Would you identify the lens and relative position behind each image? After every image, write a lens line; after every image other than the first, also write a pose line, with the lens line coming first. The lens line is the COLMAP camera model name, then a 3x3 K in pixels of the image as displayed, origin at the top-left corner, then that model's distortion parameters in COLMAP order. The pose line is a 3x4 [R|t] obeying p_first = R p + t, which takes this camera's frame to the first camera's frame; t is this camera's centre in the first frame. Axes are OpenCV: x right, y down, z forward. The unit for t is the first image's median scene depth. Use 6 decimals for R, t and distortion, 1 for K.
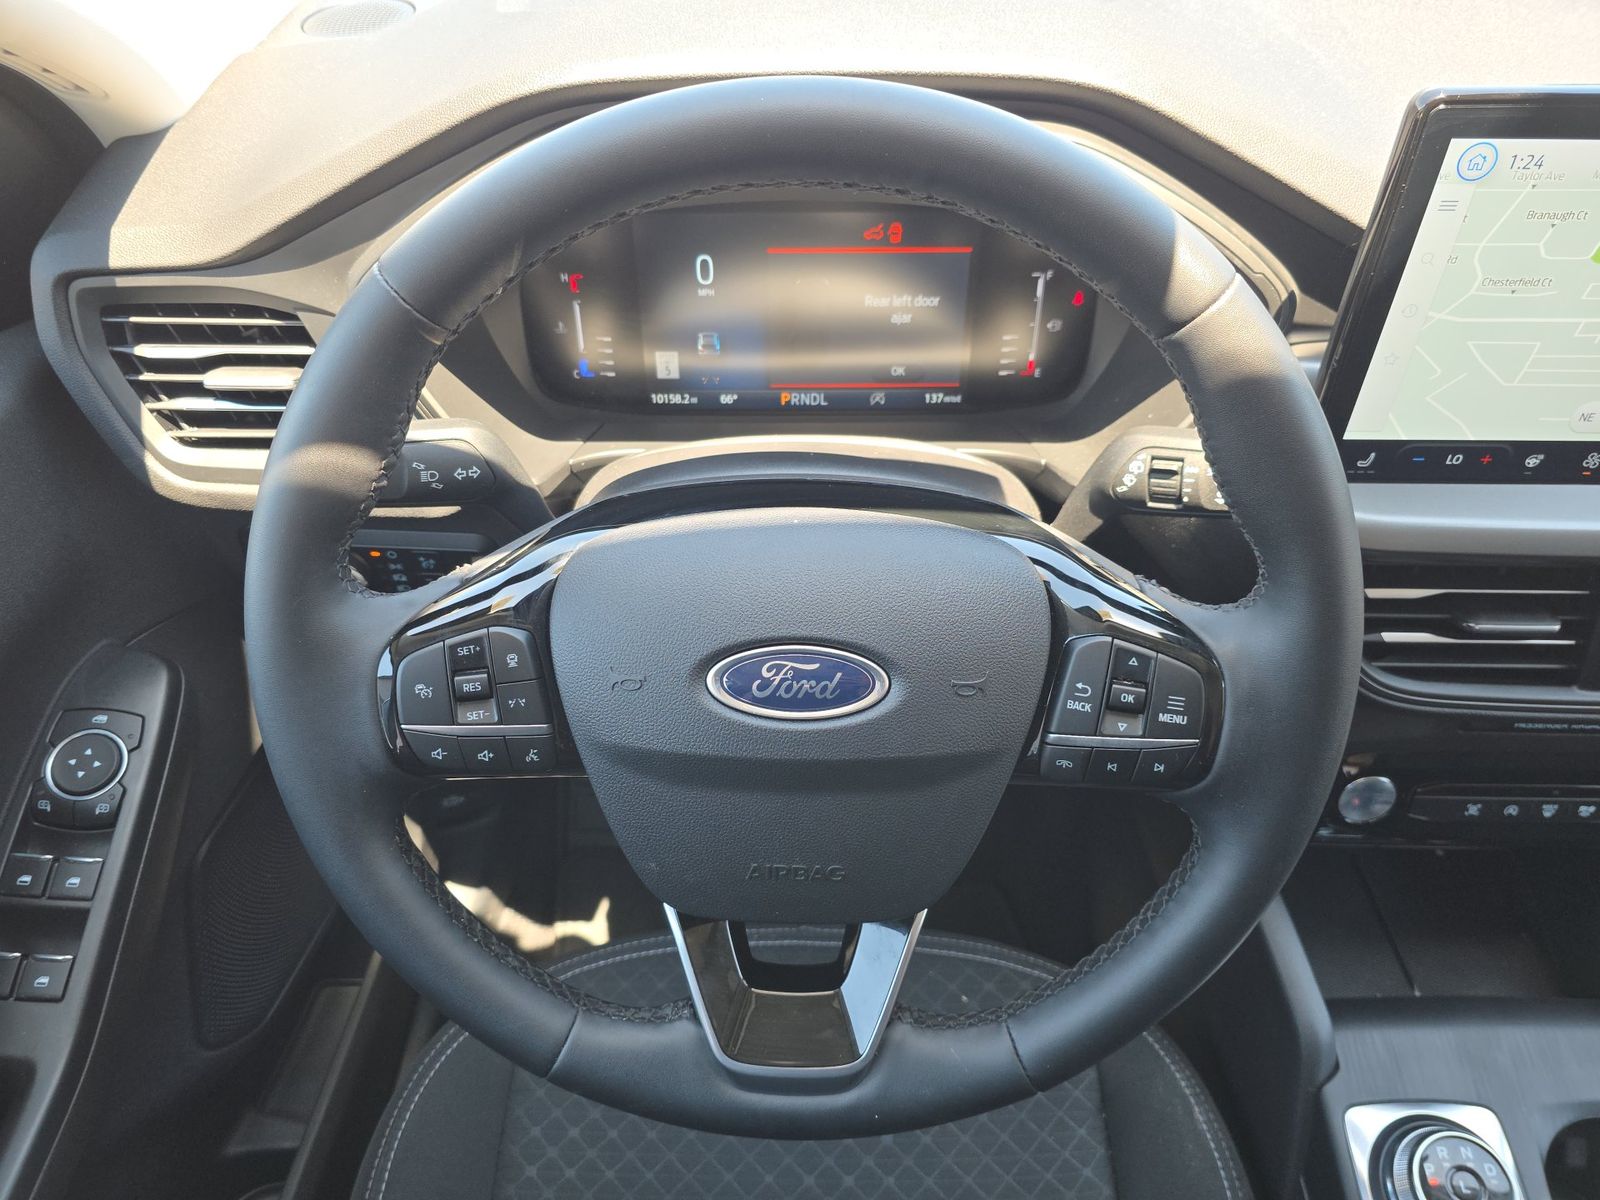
lens RADIAL K [[1055.5, 0, 792.8], [0, 1055.5, 589.4], [0, 0, 1]] dist [0.040043, -0.020085]
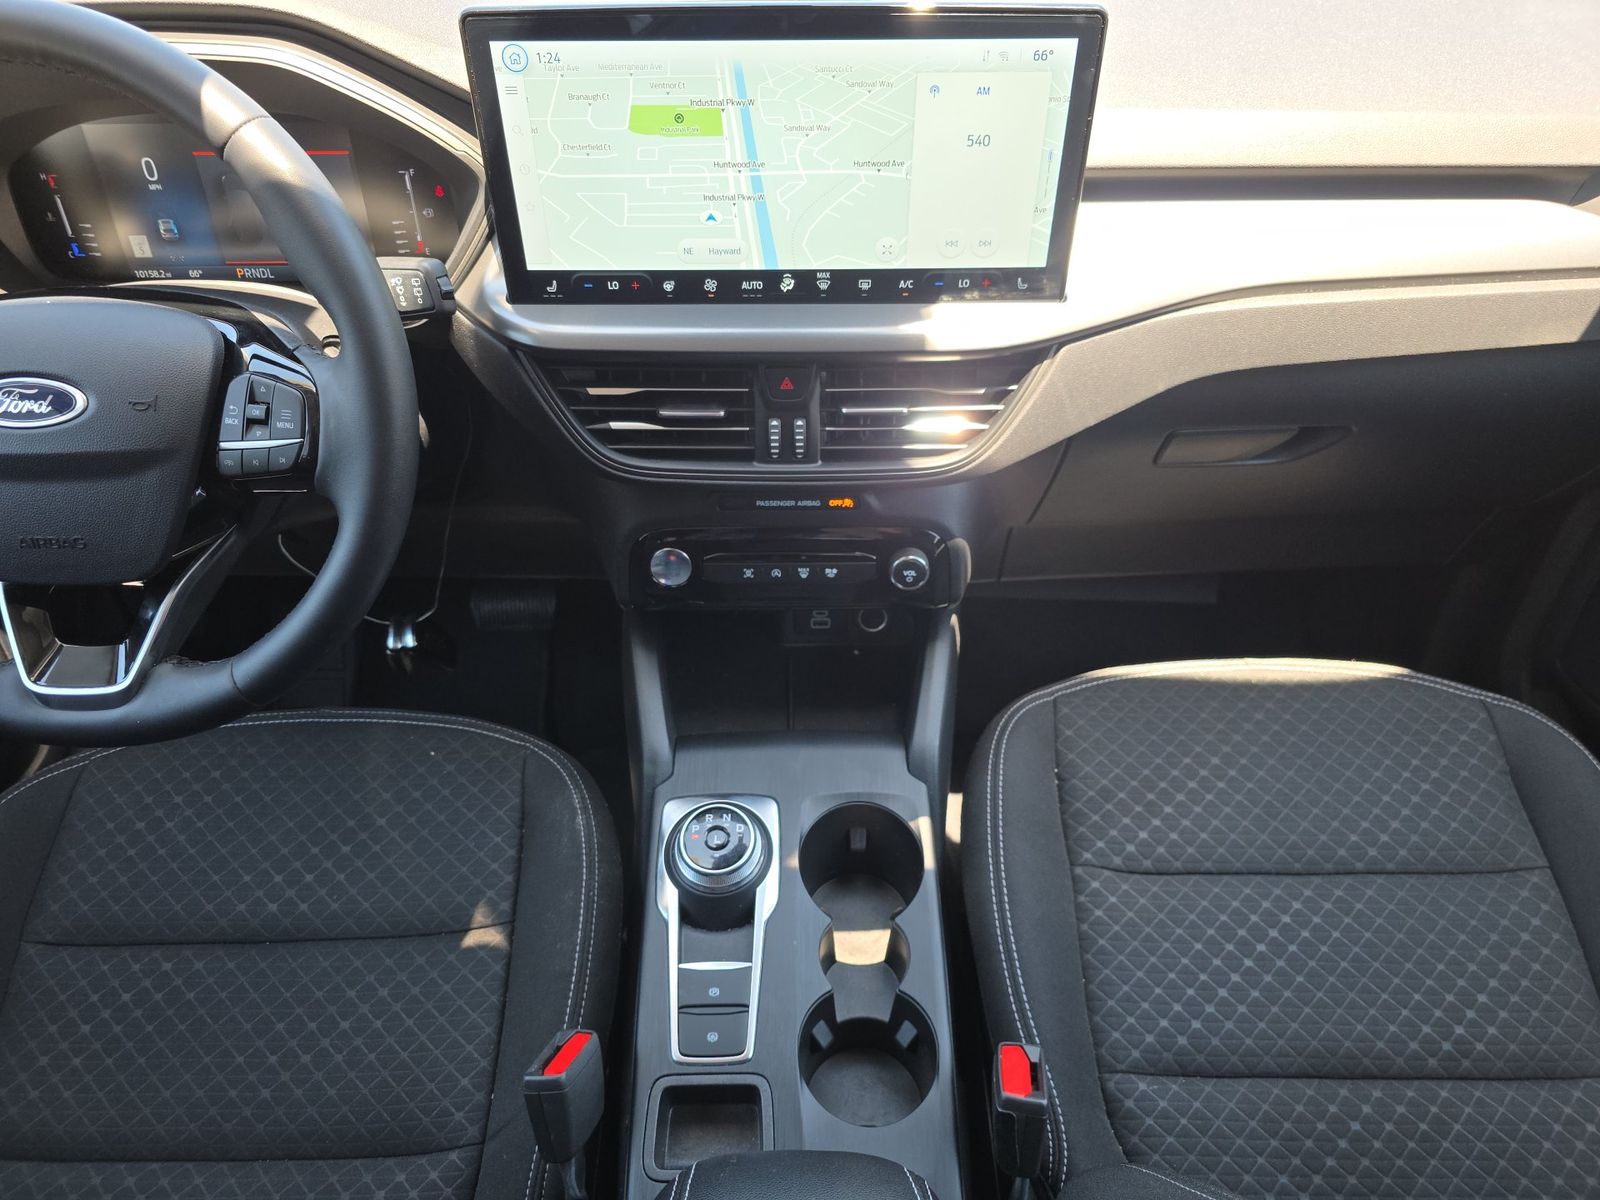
lens RADIAL K [[1055.5, 0, 804.7], [0, 1055.5, 612.7], [0, 0, 1]] dist [0.040043, -0.020085]
pose [[0.999850, -0.016358, 0.005770, 0.856834], [0.016377, 0.999860, -0.003400, 0.320422], [-0.005713, 0.003494, 0.999978, -0.403014]]
